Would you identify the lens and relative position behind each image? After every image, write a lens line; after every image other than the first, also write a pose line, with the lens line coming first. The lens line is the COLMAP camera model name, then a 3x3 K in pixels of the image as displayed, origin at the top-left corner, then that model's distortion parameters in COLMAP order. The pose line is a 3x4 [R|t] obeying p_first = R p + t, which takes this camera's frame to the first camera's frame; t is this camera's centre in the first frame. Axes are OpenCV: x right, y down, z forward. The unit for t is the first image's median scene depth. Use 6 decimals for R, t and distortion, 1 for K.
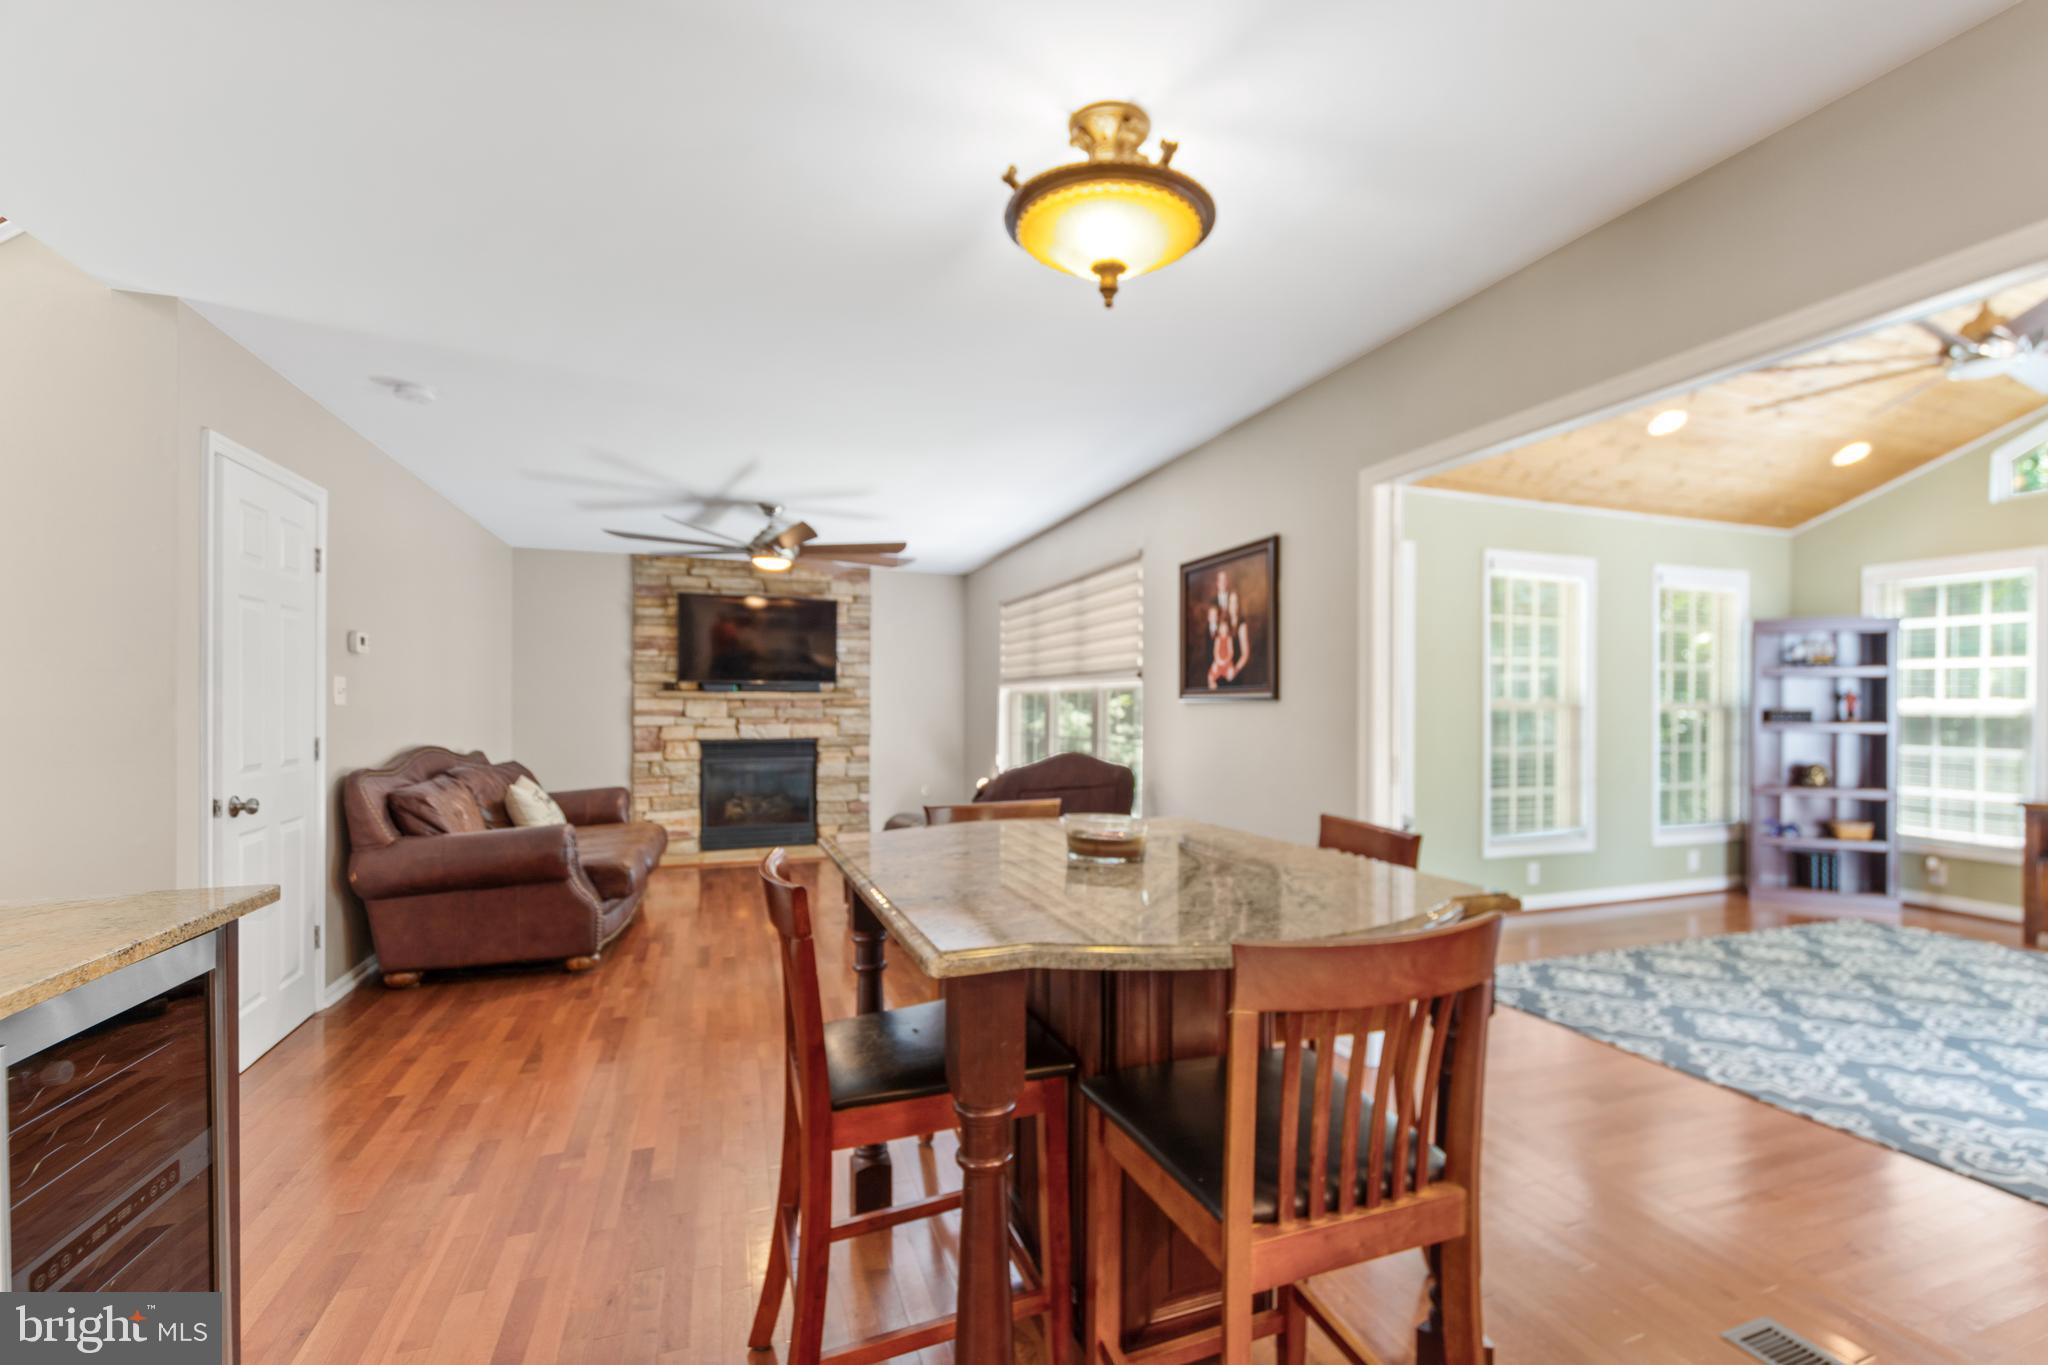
lens RADIAL K [[902.7, 0, 1083.4], [0, 902.7, 697.5], [0, 0, 1]] dist [0.008039, -0.000532]
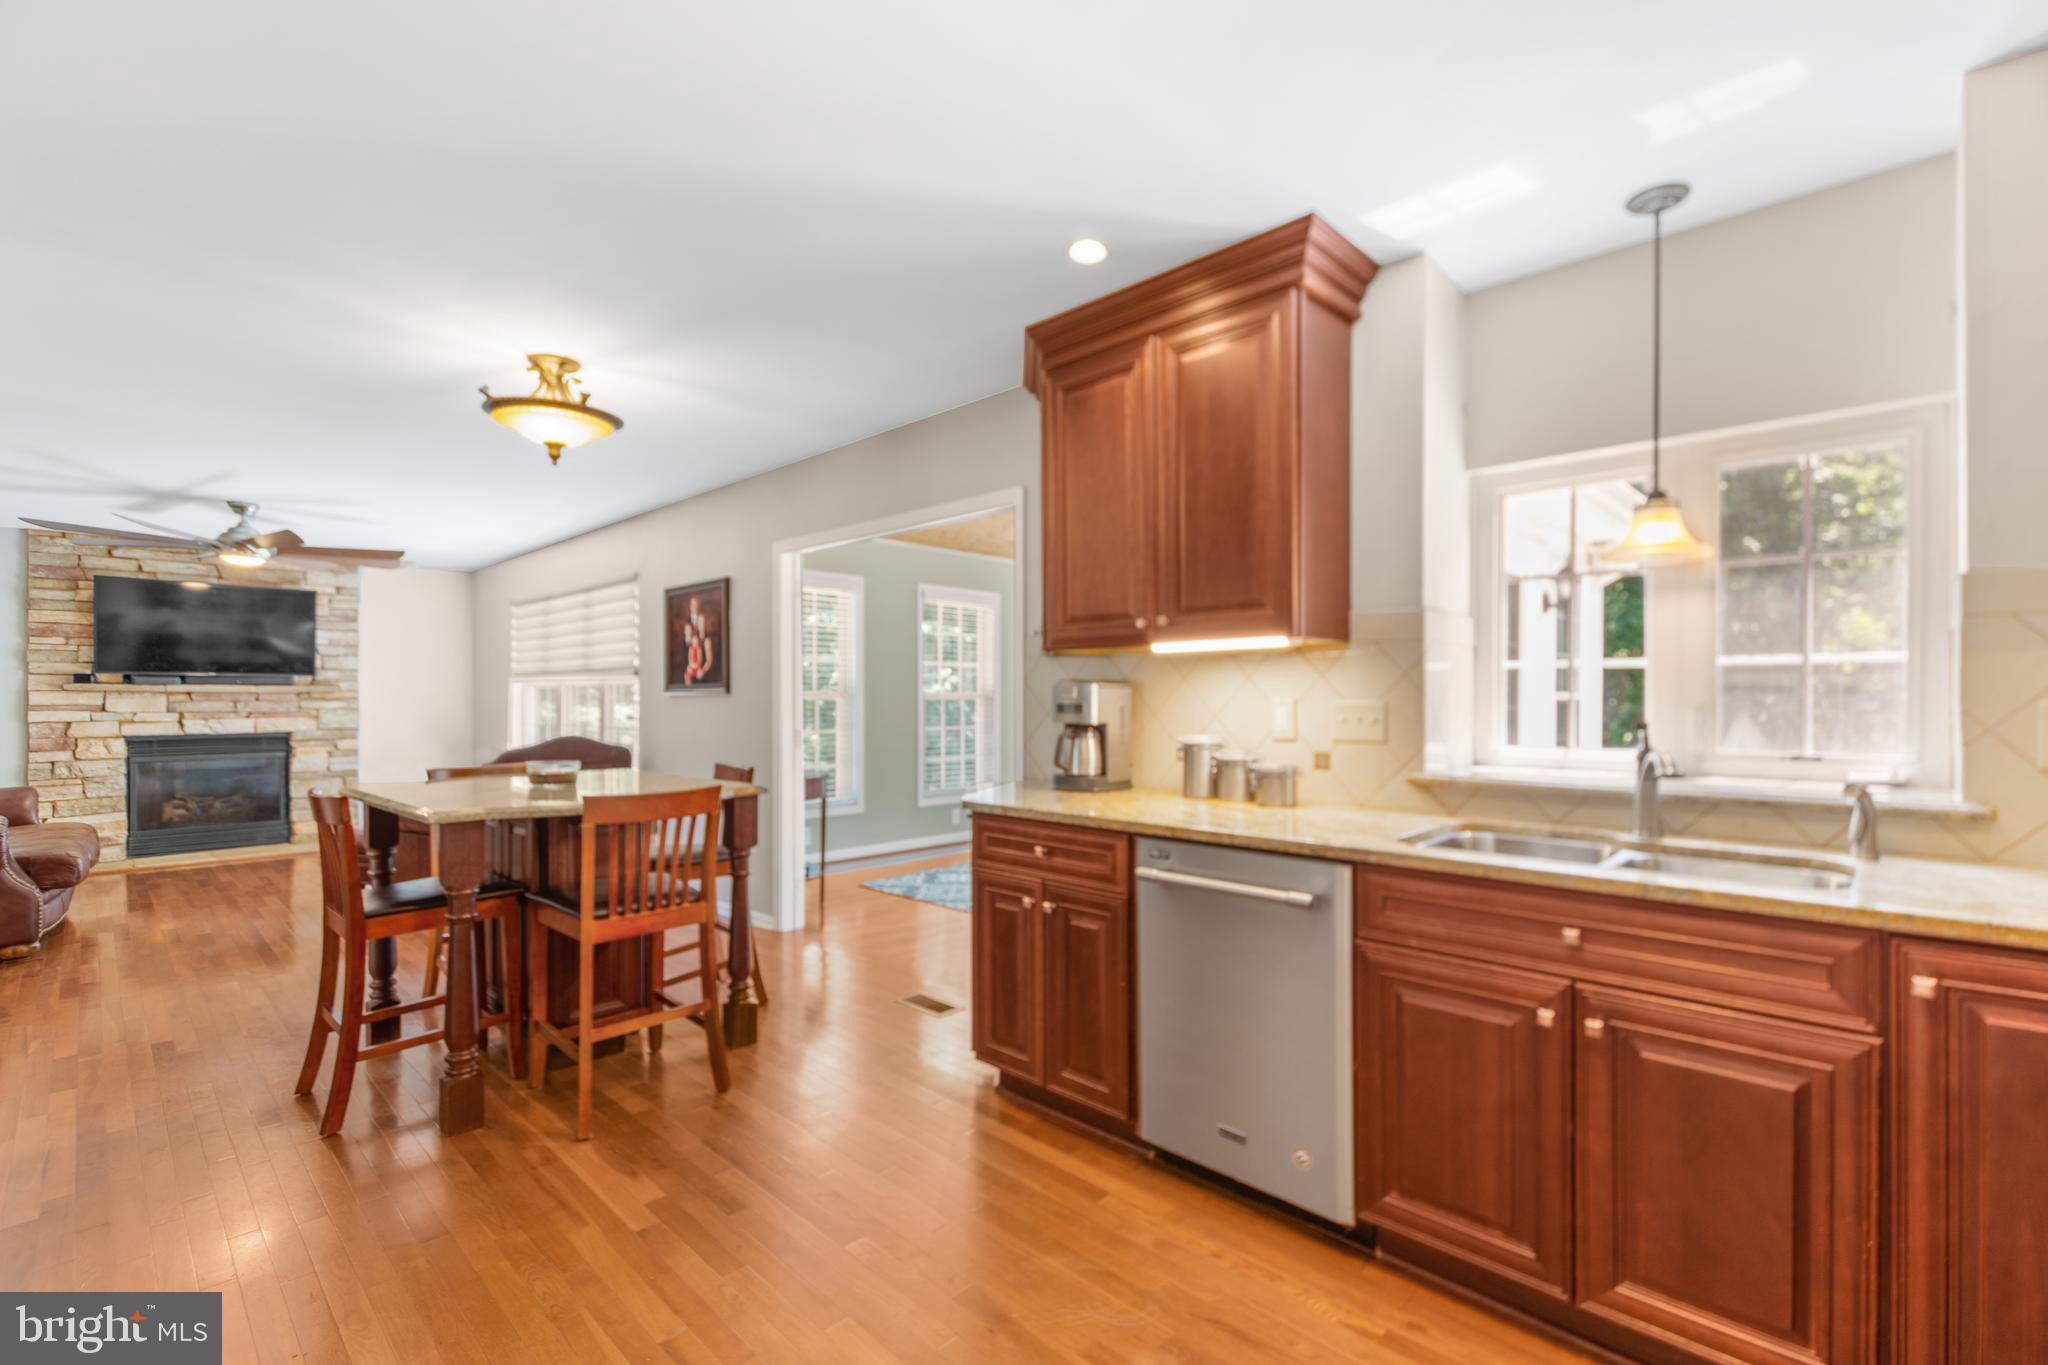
lens RADIAL K [[902.7, 0, 1074.3], [0, 902.7, 695.9], [0, 0, 1]] dist [0.008039, -0.000532]
pose [[0.901692, -0.002985, 0.432369, 0.045171], [-0.000602, 0.999967, 0.008159, -0.002746], [-0.432379, -0.007617, 0.901660, -0.256374]]
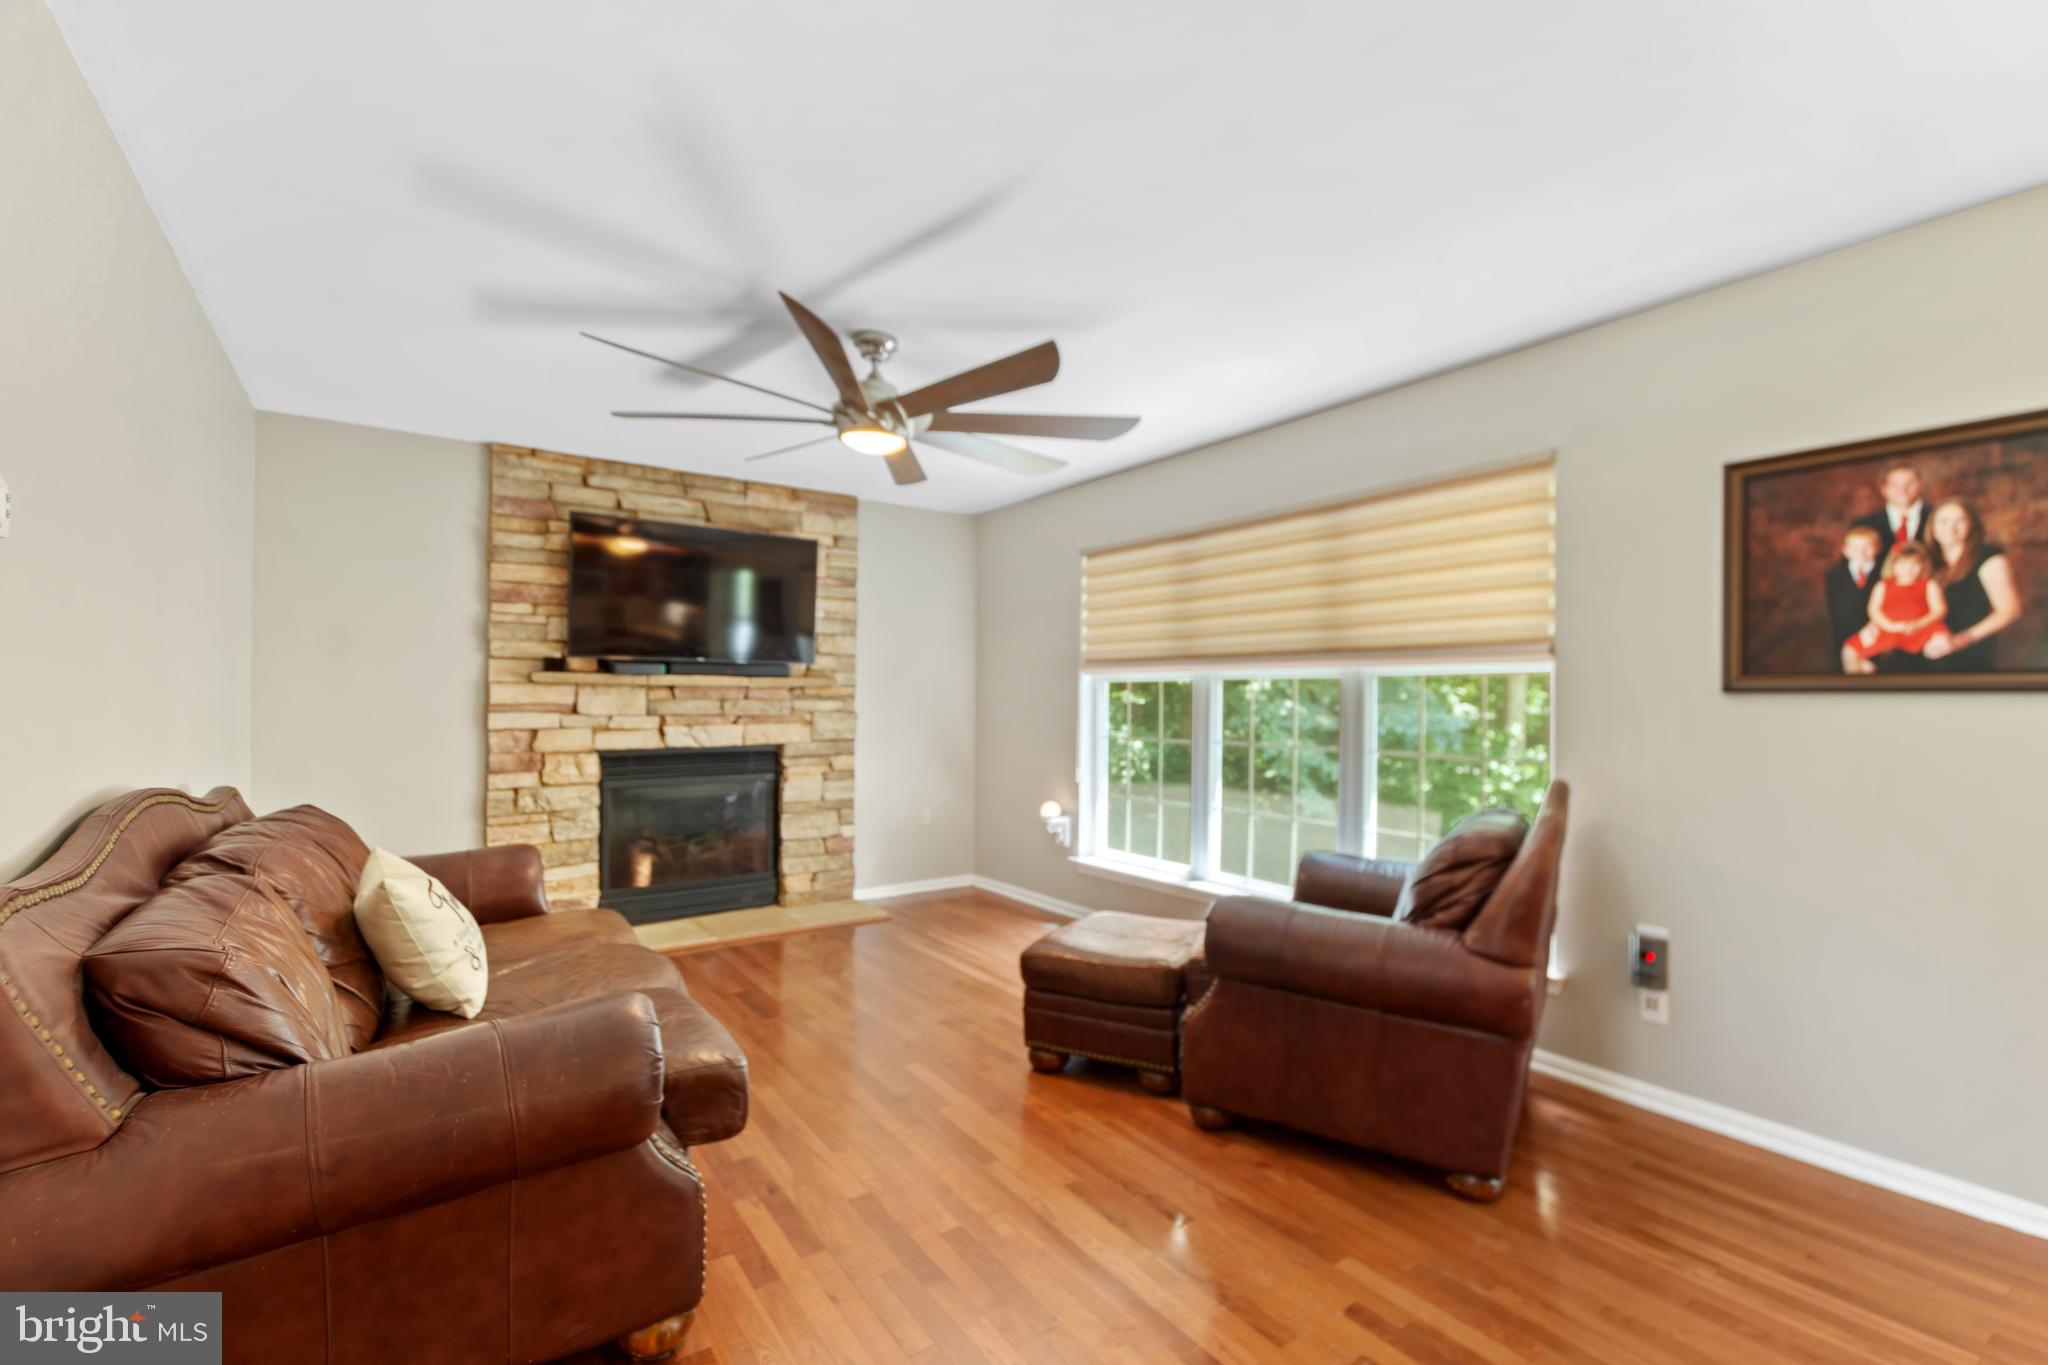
lens RADIAL K [[902.7, 0, 1075.0], [0, 902.7, 687.2], [0, 0, 1]] dist [0.008039, -0.000532]
pose [[0.966289, 0.005992, 0.257391, -0.276032], [-0.005734, 0.999982, -0.001751, 0.002058], [-0.257397, 0.000216, 0.966306, 0.320017]]
